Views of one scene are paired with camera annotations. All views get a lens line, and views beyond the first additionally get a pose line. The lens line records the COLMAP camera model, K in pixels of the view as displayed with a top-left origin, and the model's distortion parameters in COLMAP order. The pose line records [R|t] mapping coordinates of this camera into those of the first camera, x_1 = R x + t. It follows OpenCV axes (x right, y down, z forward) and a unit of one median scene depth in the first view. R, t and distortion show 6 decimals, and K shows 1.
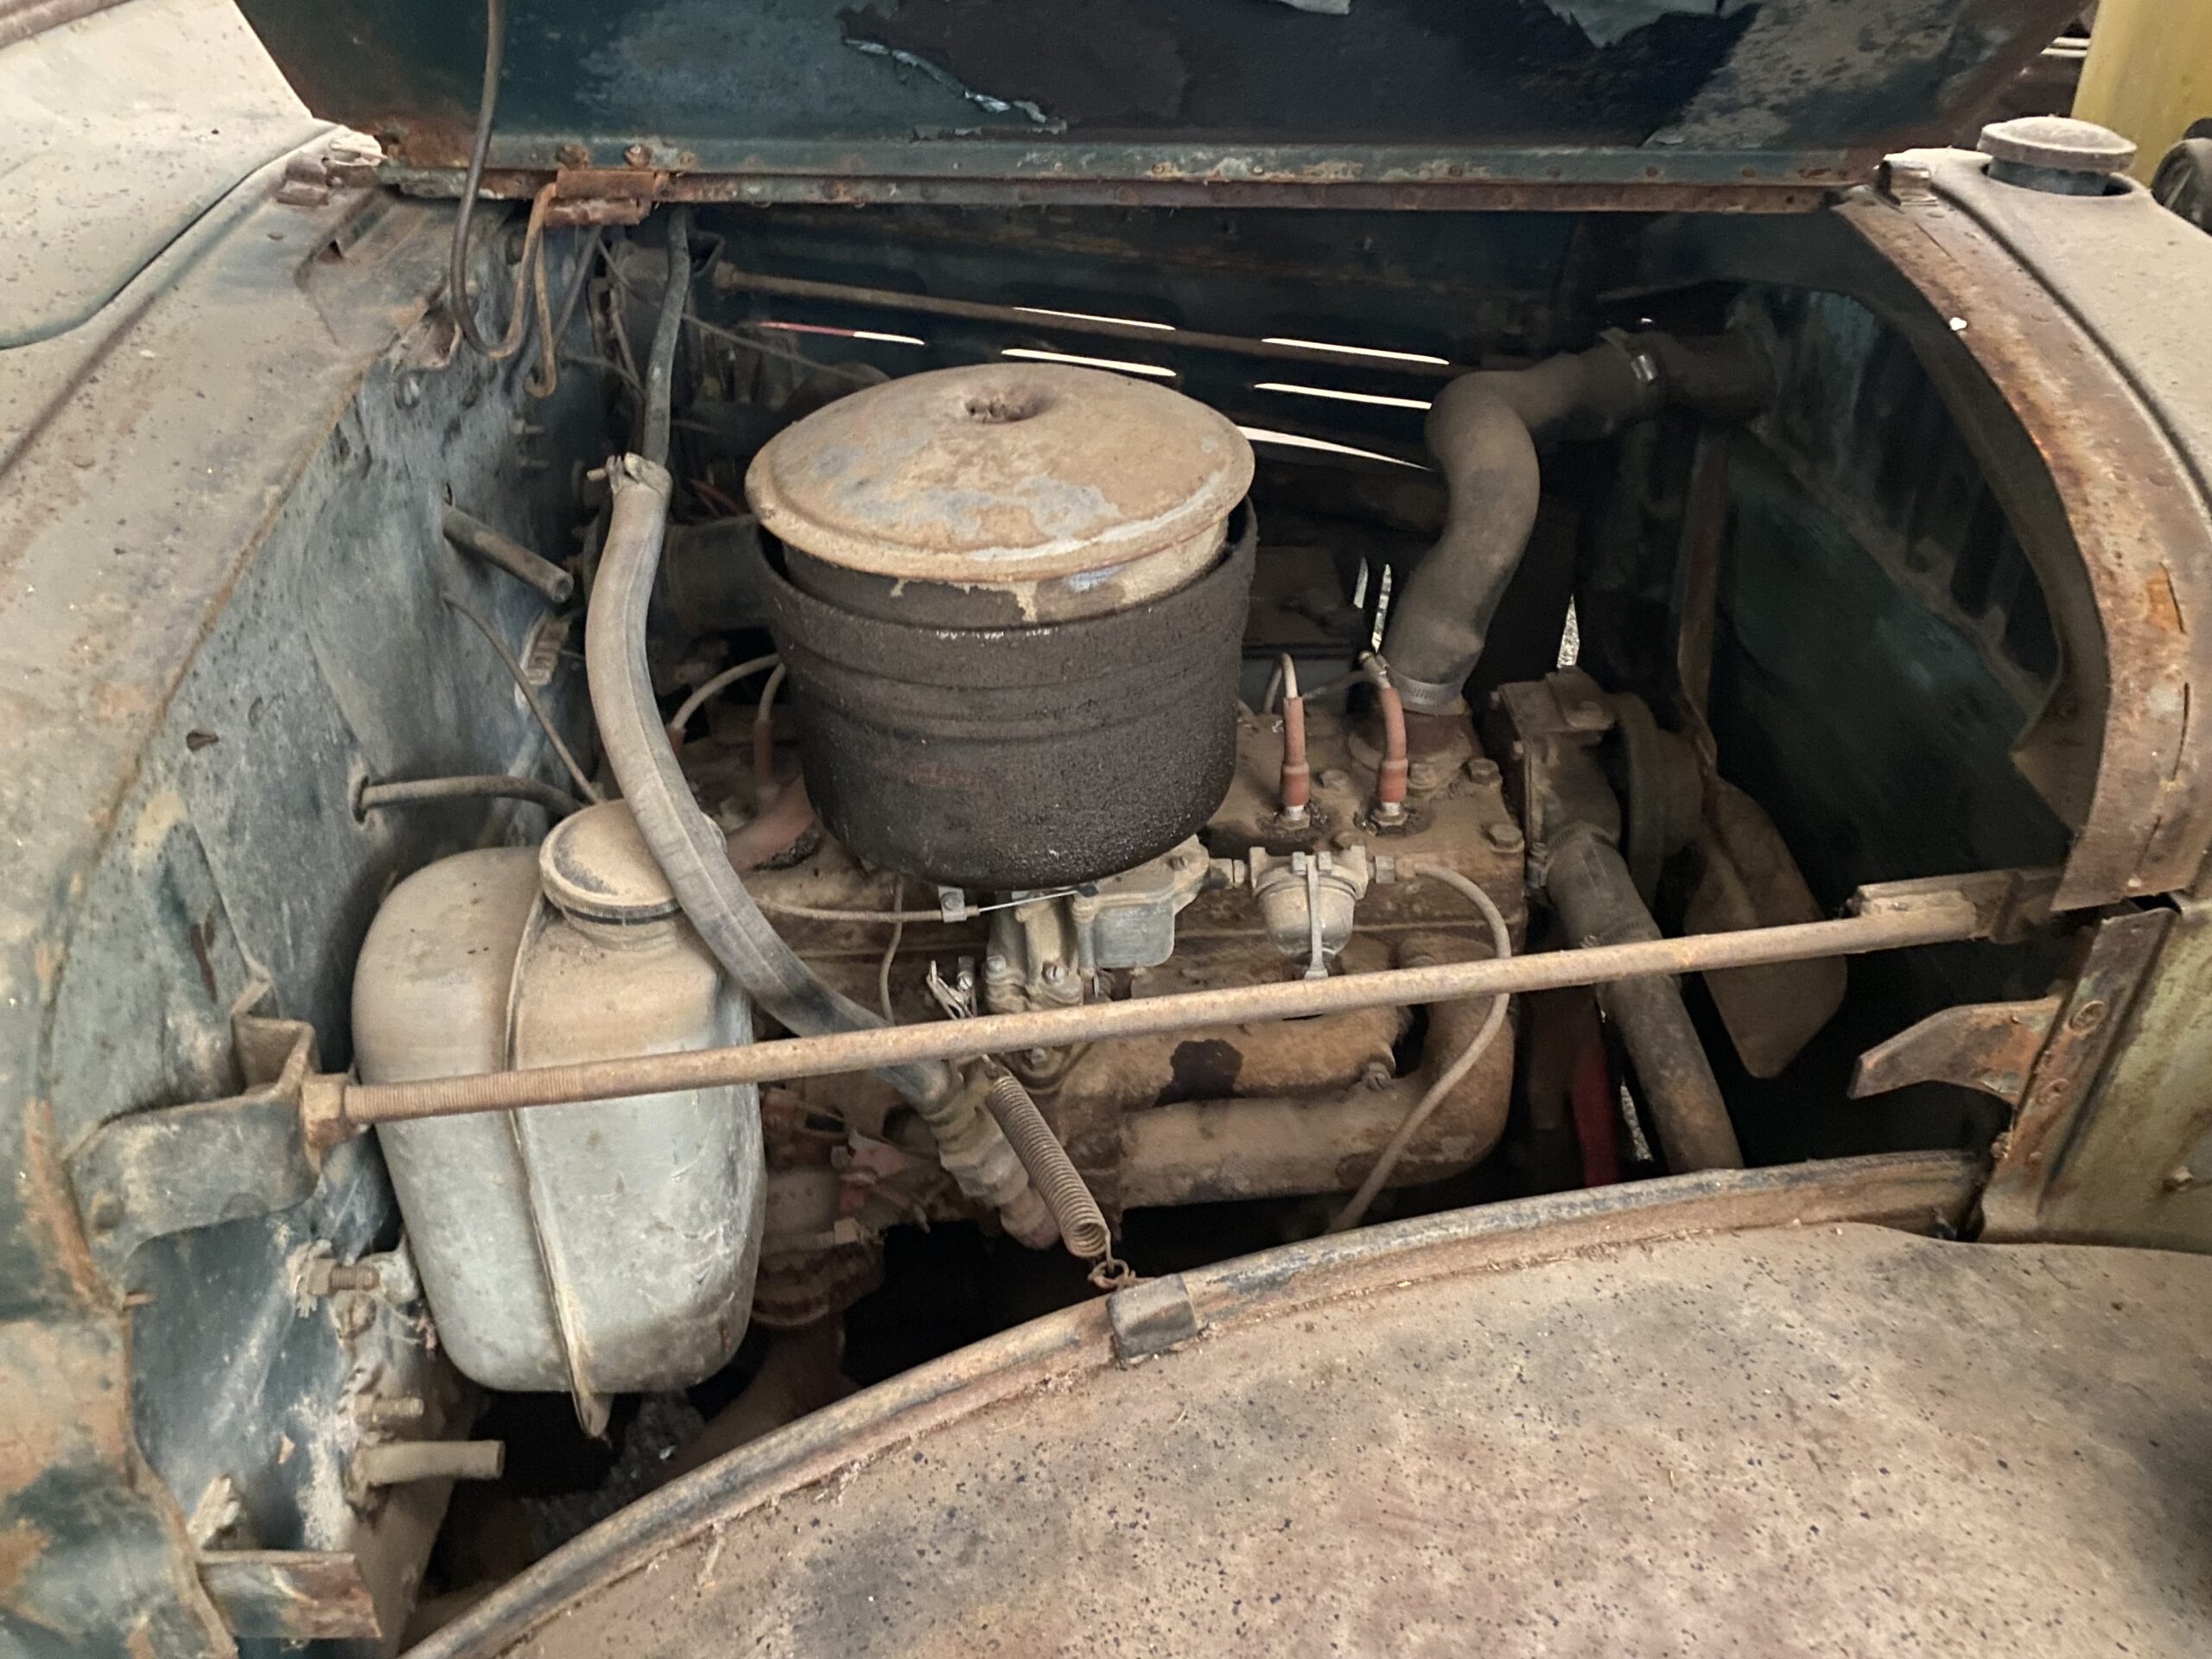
lens RADIAL K [[1691.7, 0, 1101.9], [0, 1691.7, 837.2], [0, 0, 1]] dist [0.044283, -0.031044]
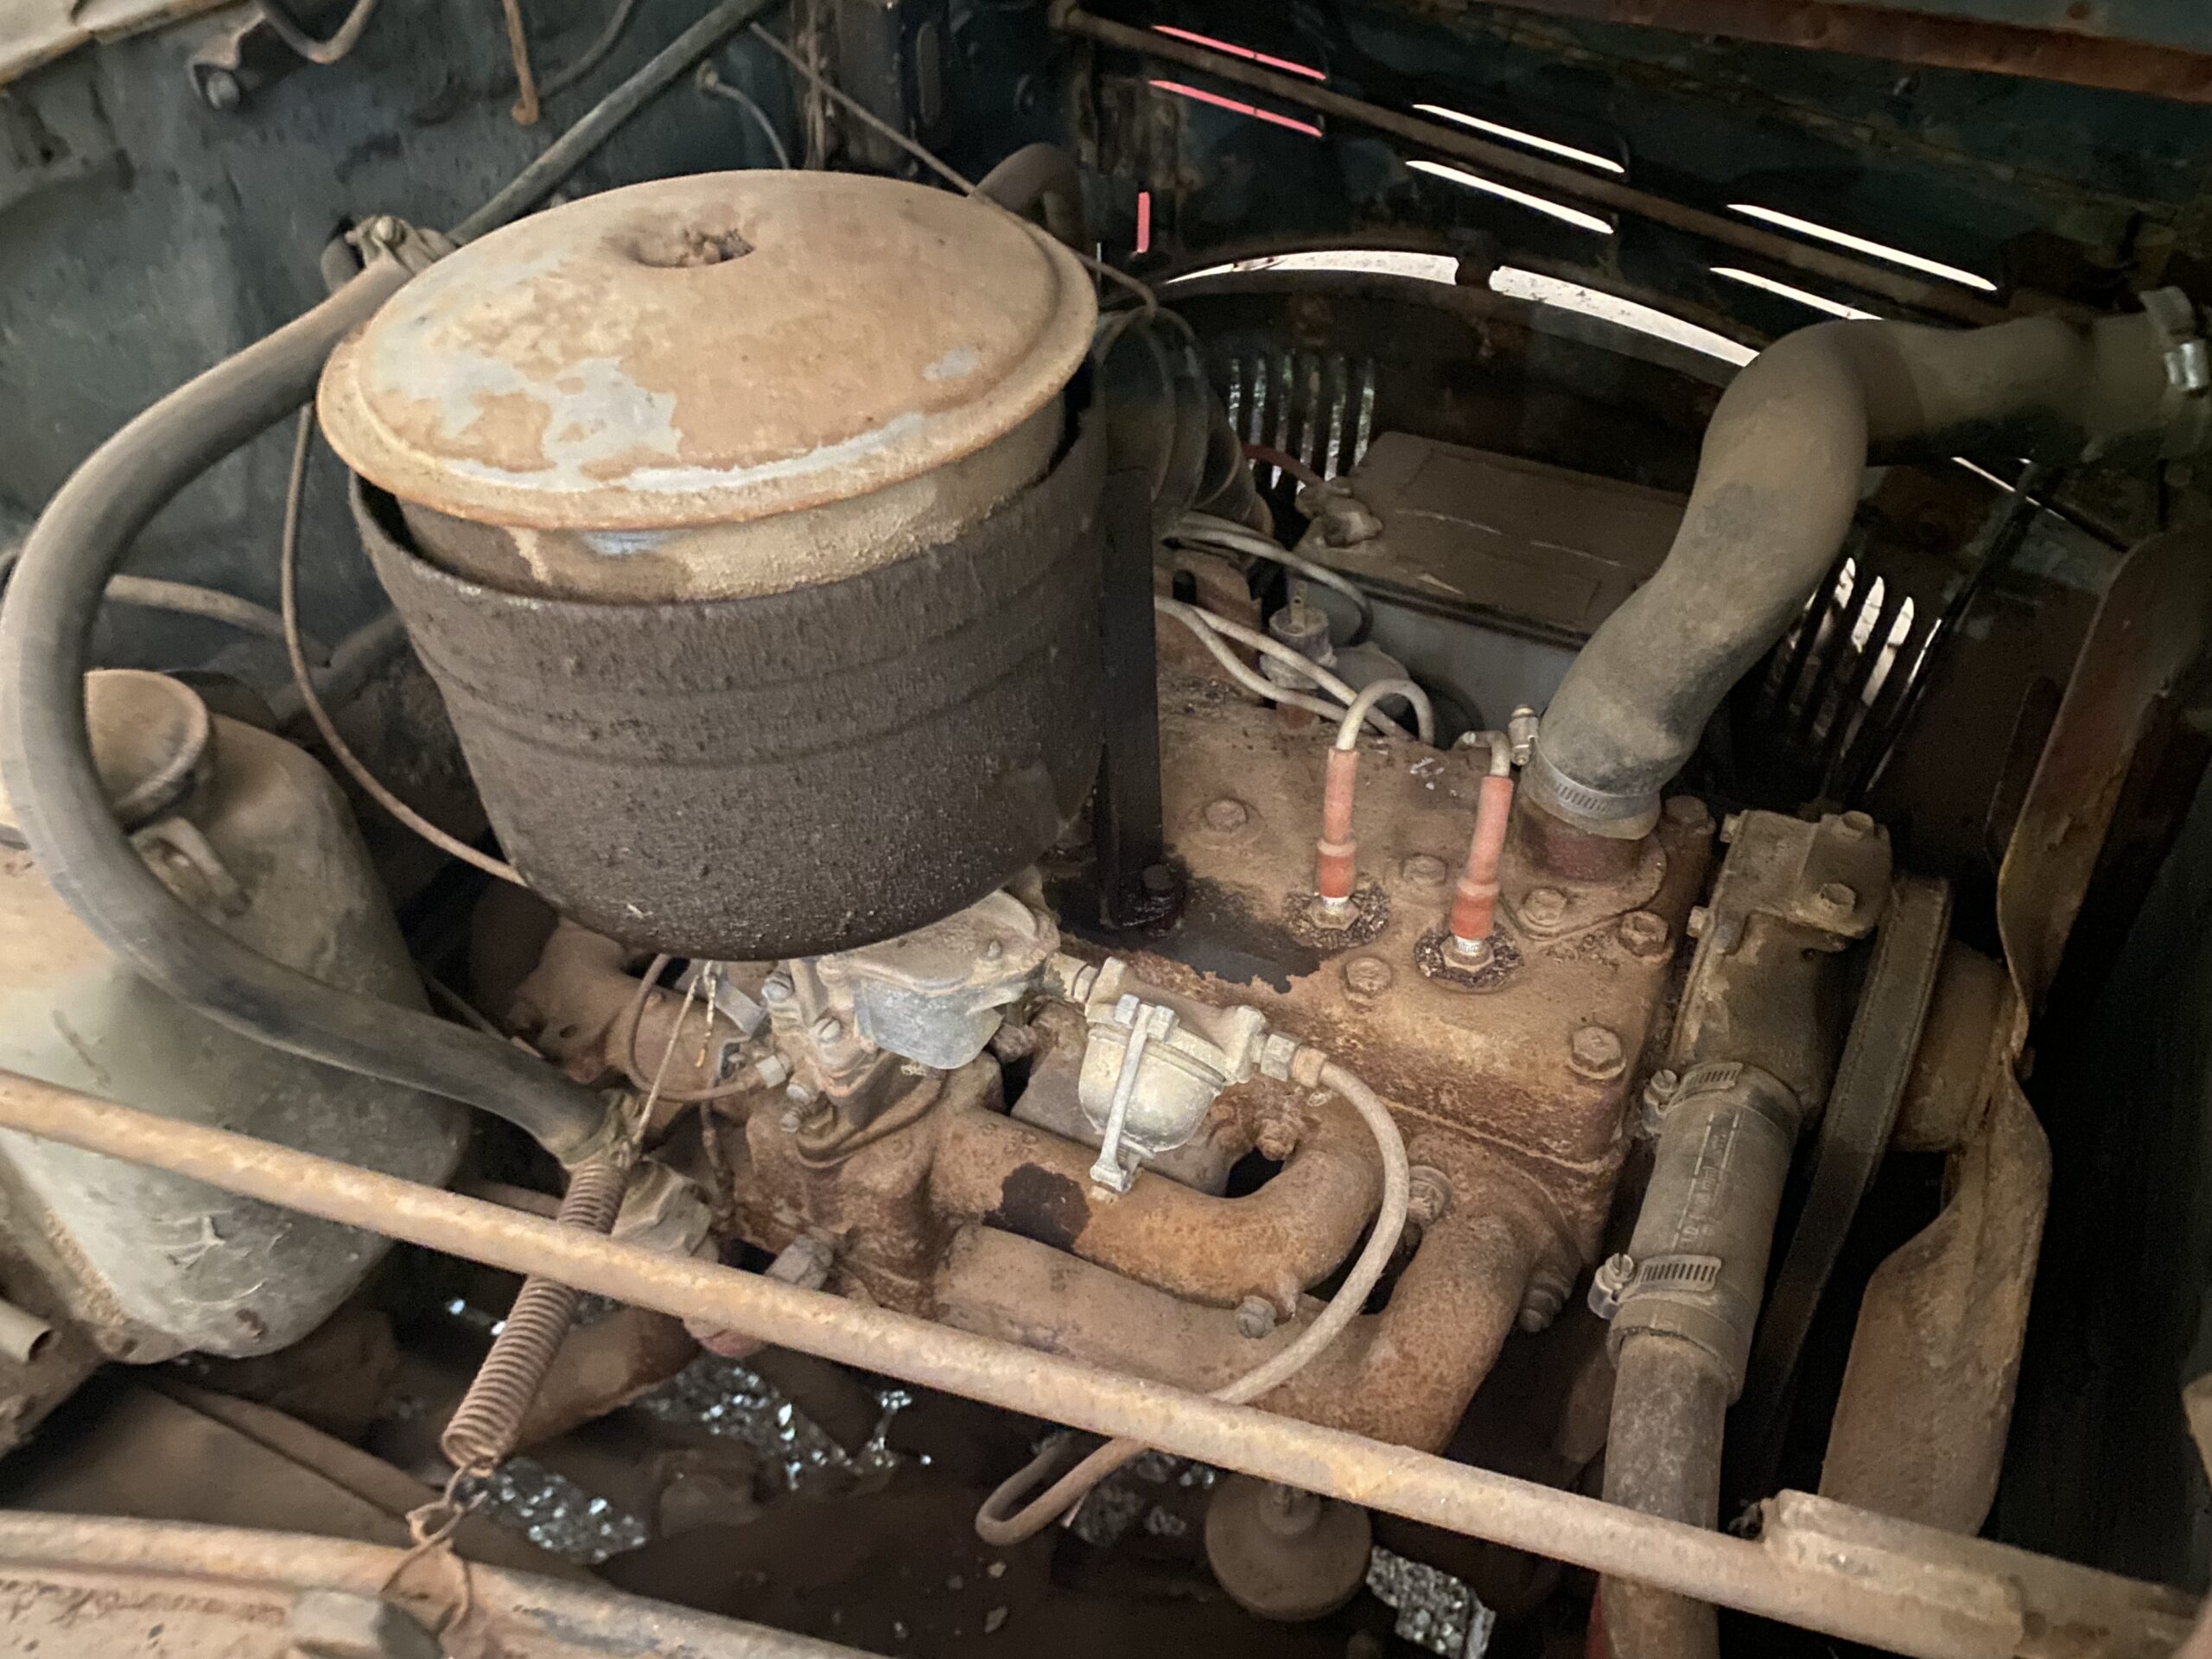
lens RADIAL K [[1691.7, 0, 1110.0], [0, 1691.7, 822.6], [0, 0, 1]] dist [0.044283, -0.031044]
pose [[0.874907, 0.304785, -0.376356, 0.386470], [-0.260464, 0.951298, 0.164896, -0.186113], [0.408285, -0.046241, 0.911683, 0.445354]]
